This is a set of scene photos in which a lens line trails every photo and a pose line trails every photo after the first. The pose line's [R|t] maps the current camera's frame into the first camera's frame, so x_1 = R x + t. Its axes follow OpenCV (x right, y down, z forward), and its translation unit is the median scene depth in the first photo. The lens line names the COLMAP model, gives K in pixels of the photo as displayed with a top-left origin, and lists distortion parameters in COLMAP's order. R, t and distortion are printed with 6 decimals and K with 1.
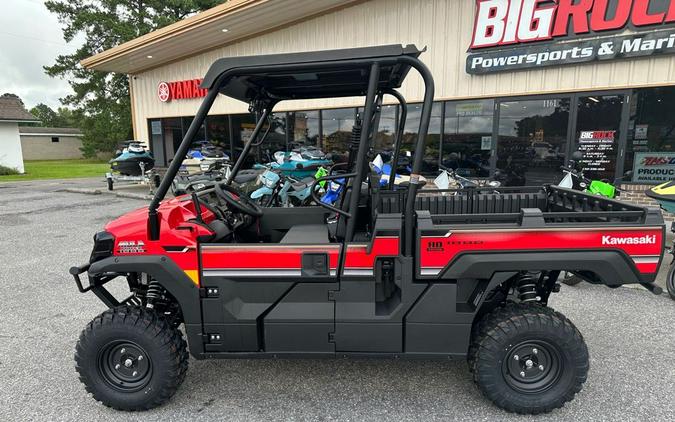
lens RADIAL K [[482.0, 0, 334.9], [0, 482.0, 247.9], [0, 0, 1]] dist [0.040726, -0.049773]
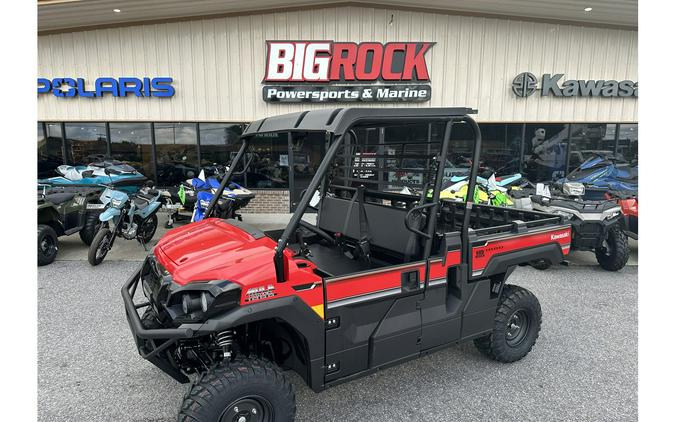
lens RADIAL K [[422.7, 0, 352.0], [0, 422.7, 232.4], [0, 0, 1]] dist [-0.003254, -0.010619]
pose [[0.819913, -0.088572, 0.565595, -0.189393], [0.105337, 0.994432, 0.003027, -0.026465], [-0.562714, 0.057096, 0.824677, 0.057942]]
